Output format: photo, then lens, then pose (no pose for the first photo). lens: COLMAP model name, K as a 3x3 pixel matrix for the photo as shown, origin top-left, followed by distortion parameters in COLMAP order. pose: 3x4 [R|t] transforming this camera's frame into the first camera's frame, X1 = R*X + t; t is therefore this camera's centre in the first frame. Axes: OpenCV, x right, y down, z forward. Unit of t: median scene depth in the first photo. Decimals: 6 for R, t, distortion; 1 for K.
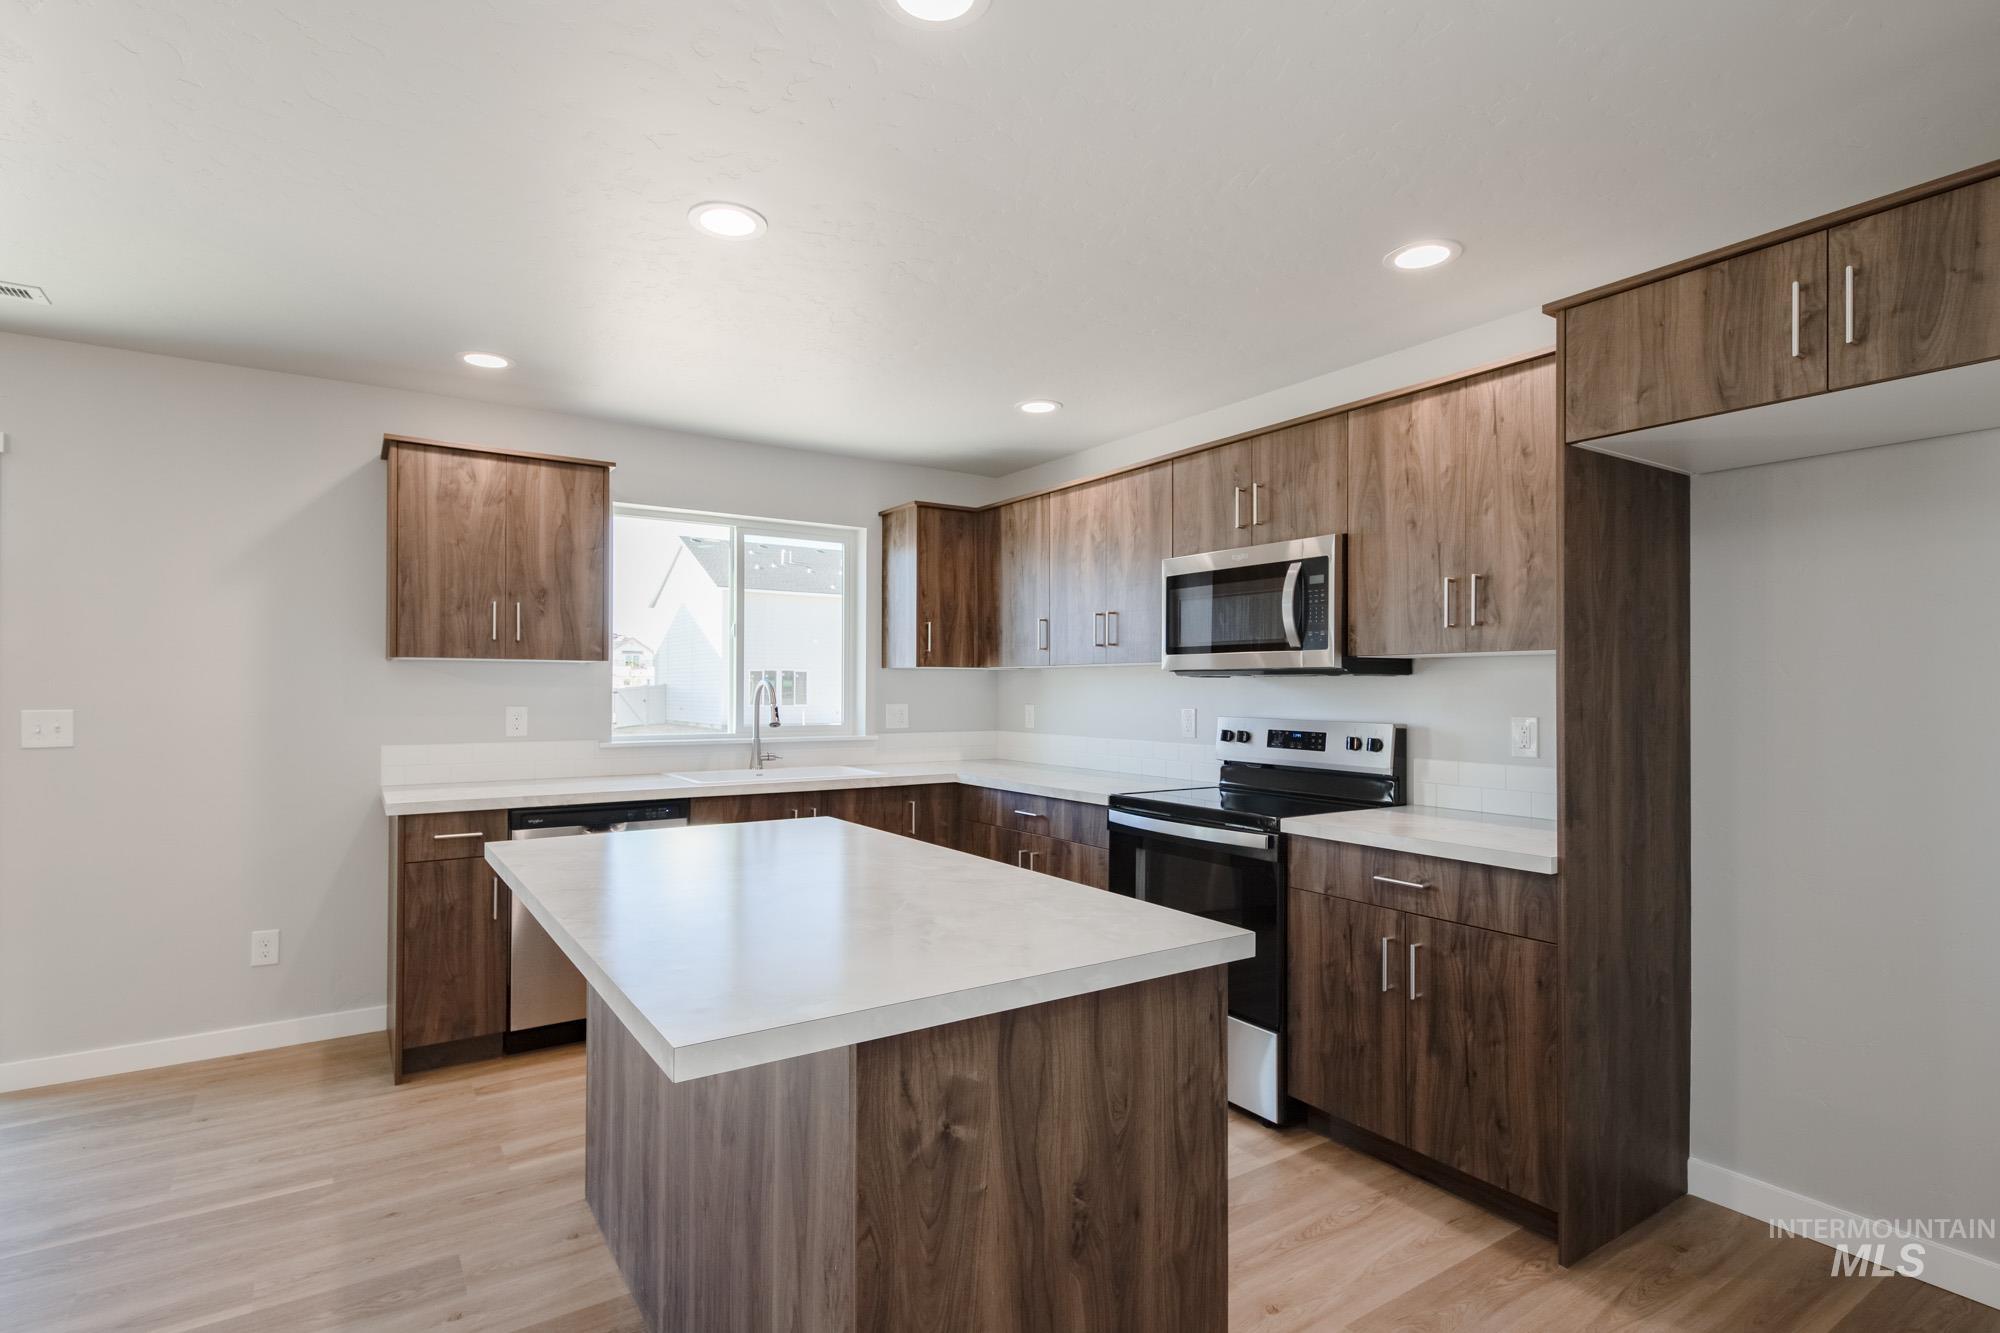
lens RADIAL K [[967.7, 0, 988.5], [0, 967.7, 682.5], [0, 0, 1]] dist [0.003626, 0.000372]
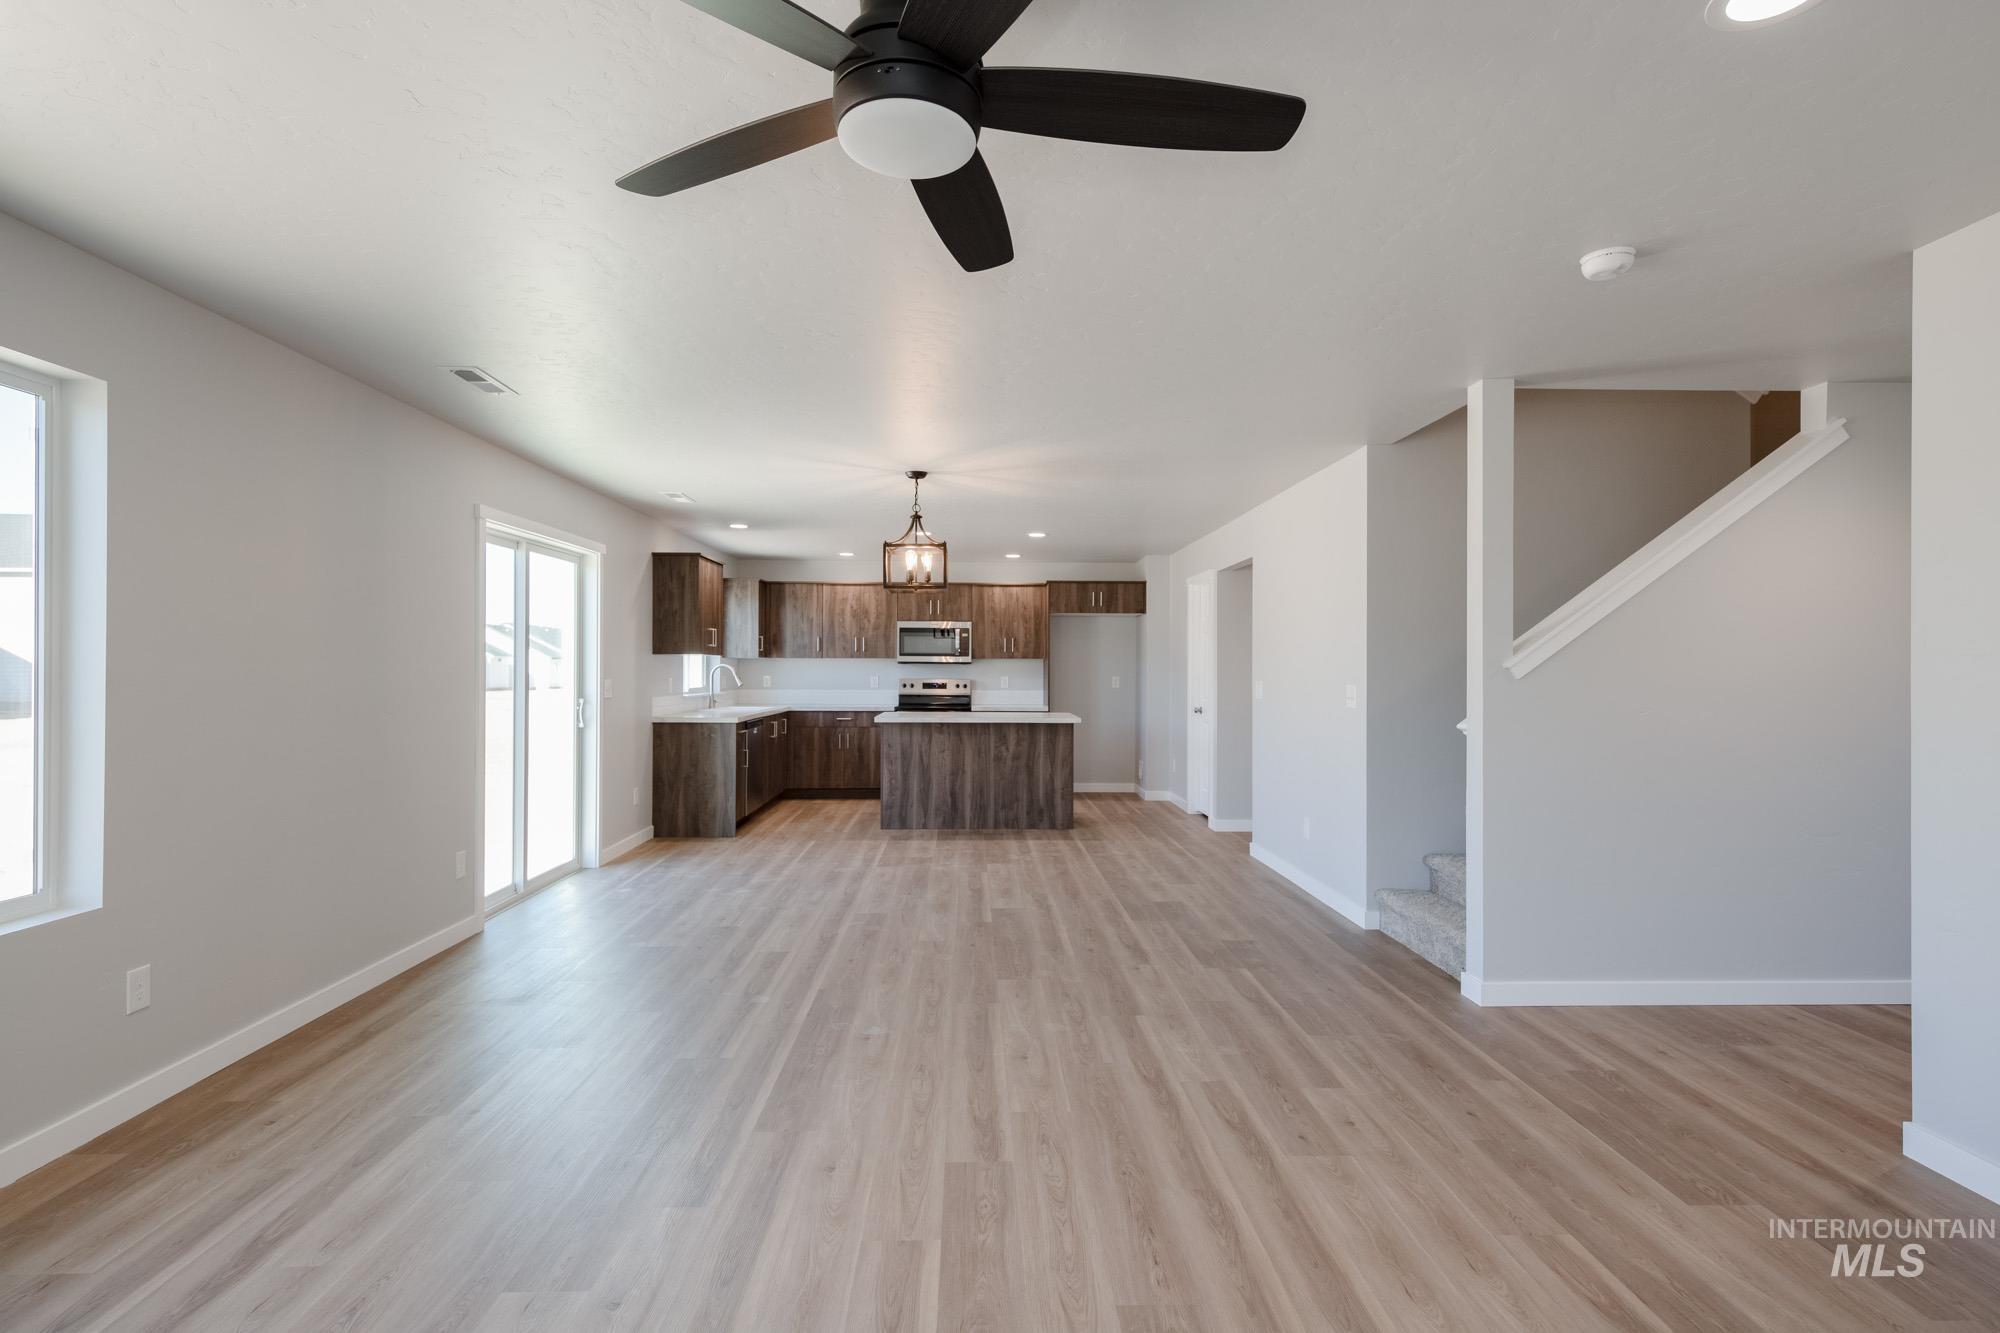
lens RADIAL K [[990.2, 0, 977.0], [0, 990.2, 666.4], [0, 0, 1]] dist [0.003954, -0.001071]
pose [[0.539140, 0.000699, 0.842216, -2.053506], [-0.007788, 0.999961, 0.004156, -0.012832], [-0.842180, -0.008800, 0.539124, -0.696795]]
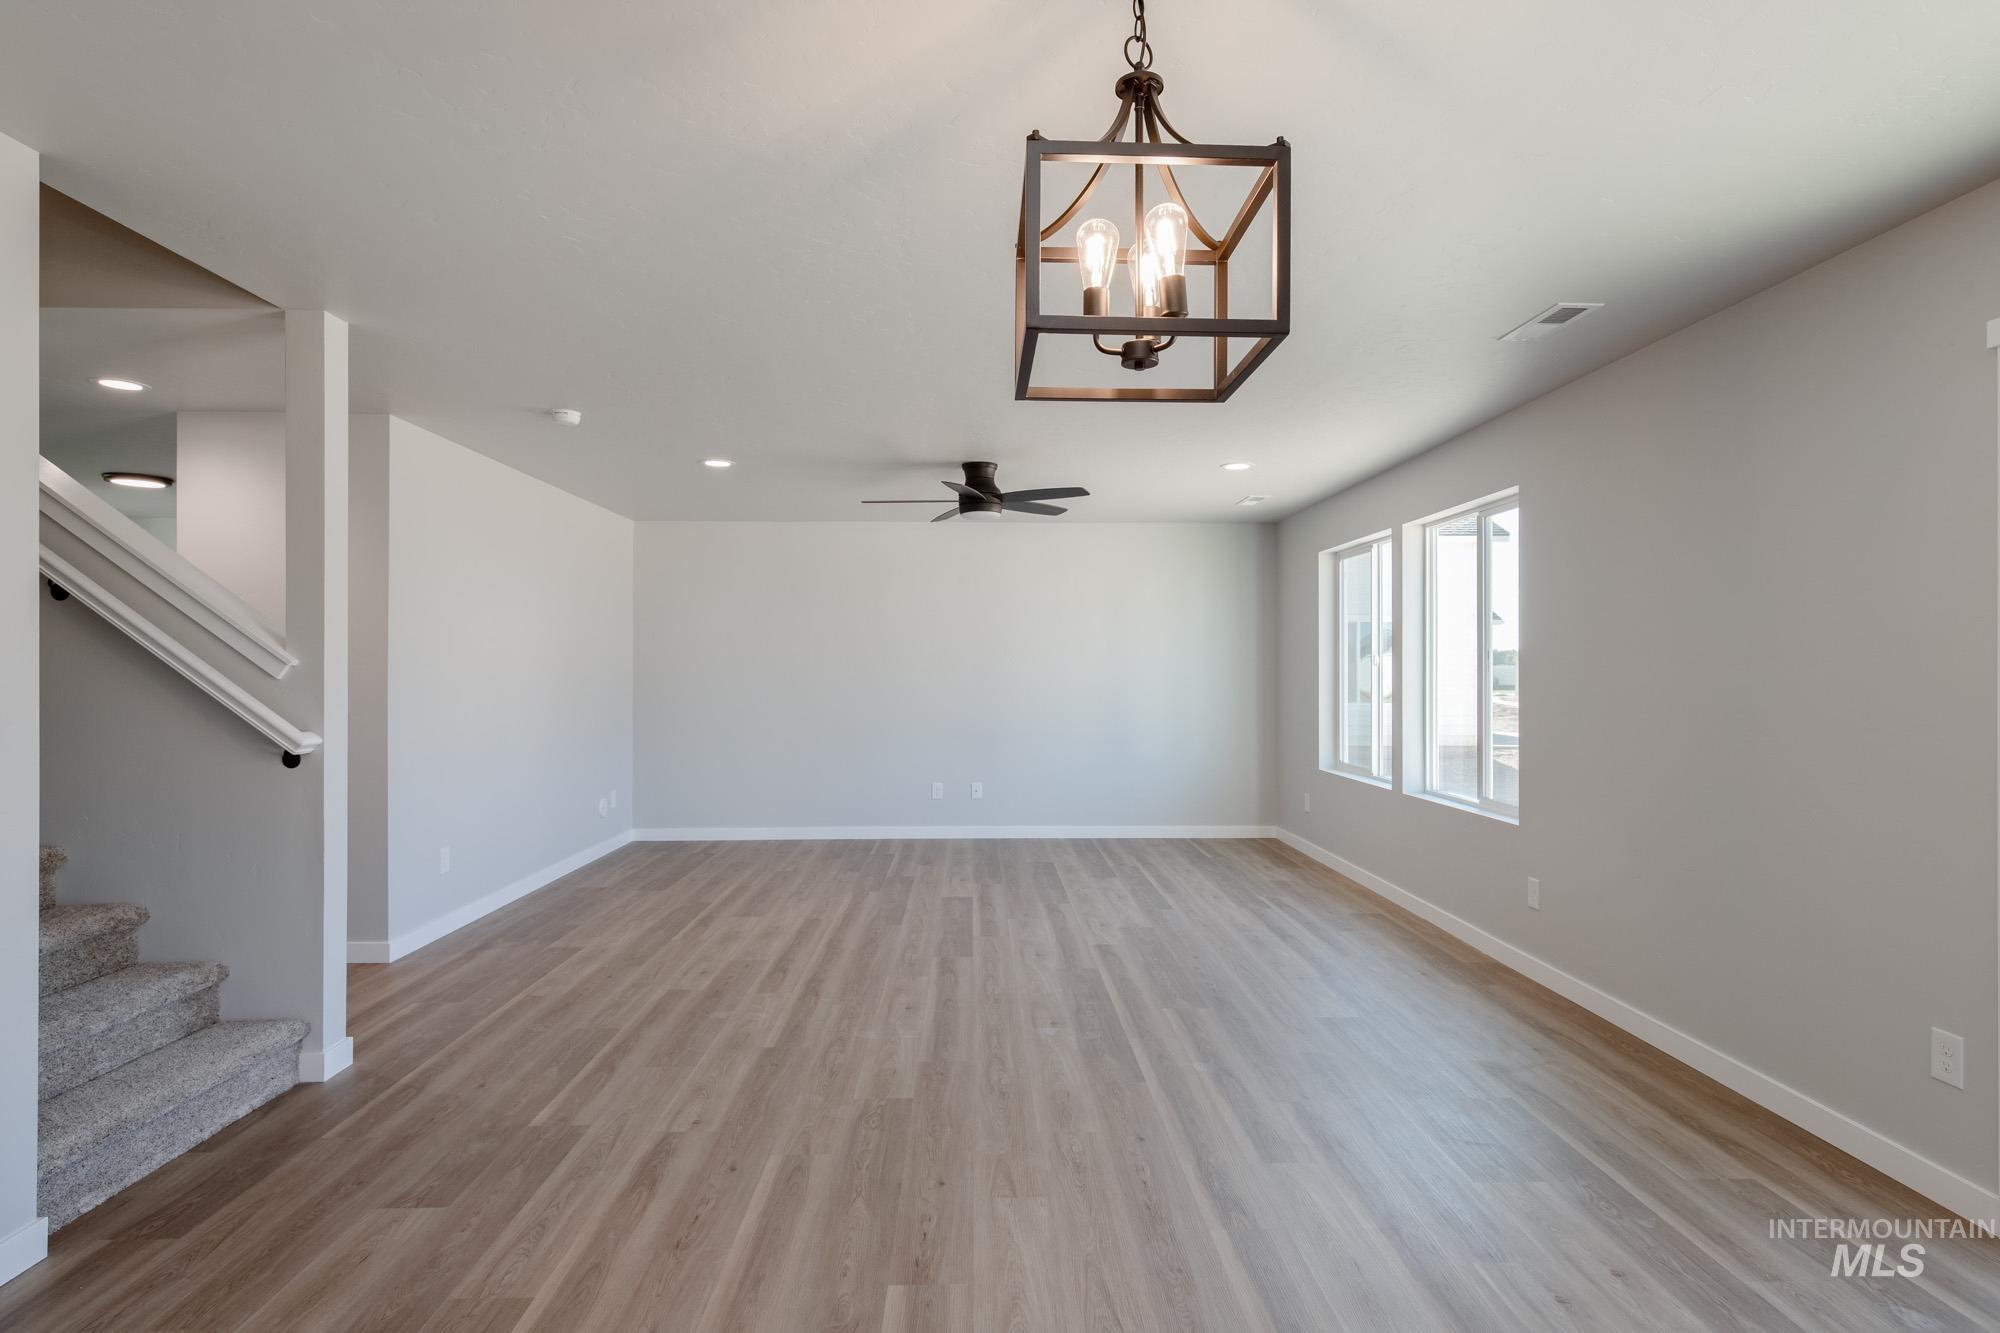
lens RADIAL K [[1017.6, 0, 987.9], [0, 1017.6, 672.0], [0, 0, 1]] dist [0.006992, 0.000027]
pose [[-0.532891, -0.002159, -0.846181, -0.365294], [0.004087, 0.999979, -0.005126, 0.001855], [0.846174, -0.006190, -0.532871, 0.421625]]
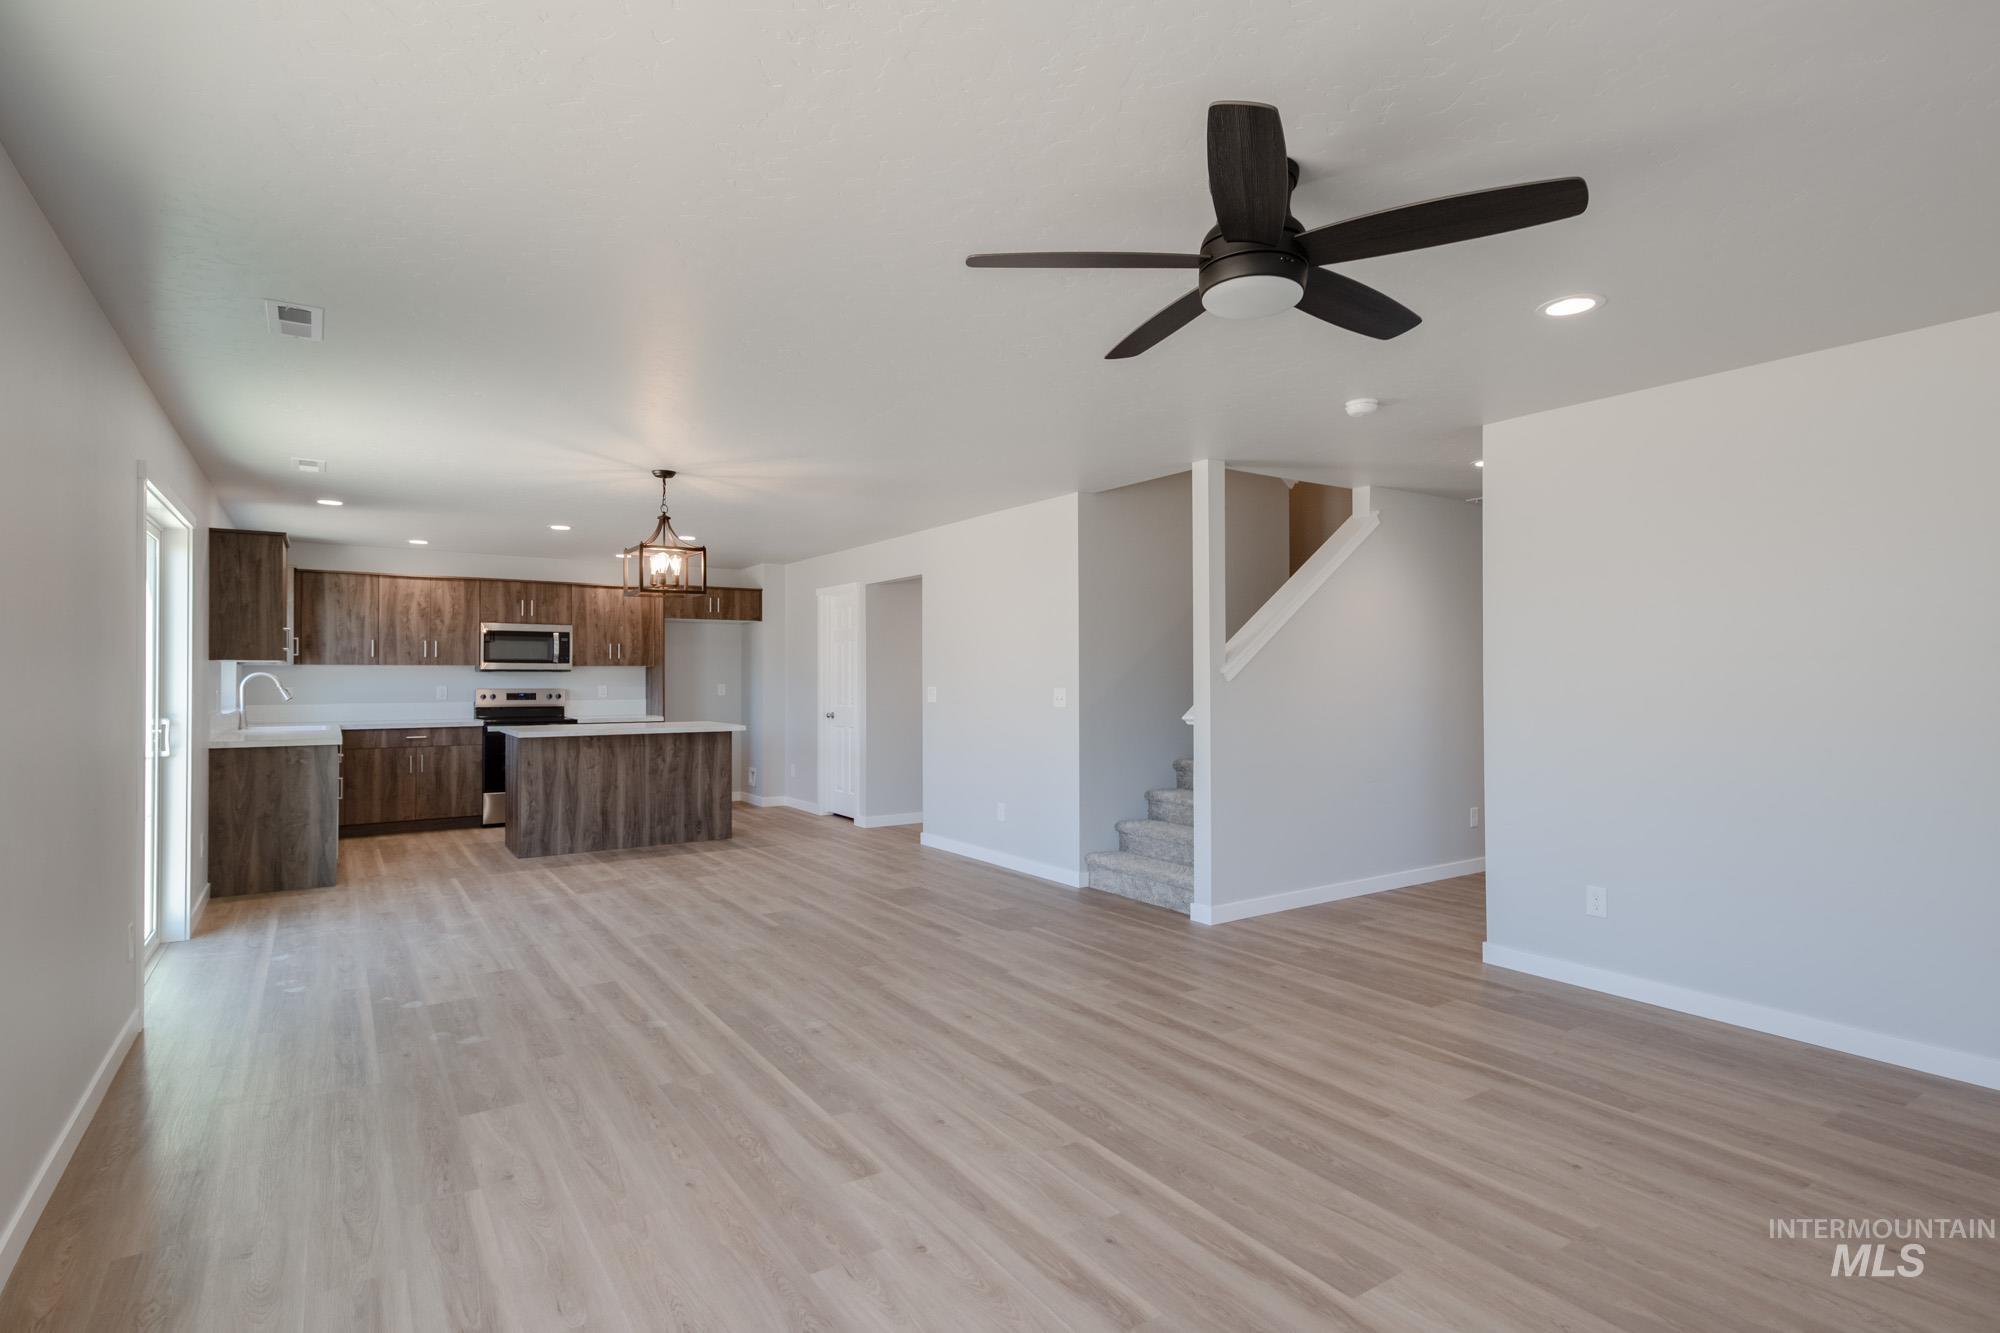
lens RADIAL K [[1020.1, 0, 1005.0], [0, 1020.1, 666.9], [0, 0, 1]] dist [0.010050, -0.000073]
pose [[-0.008709, 0.006222, 0.999943, -2.341257], [-0.005508, 0.999965, -0.006271, -0.009912], [-0.999947, -0.005562, -0.008674, -0.264278]]
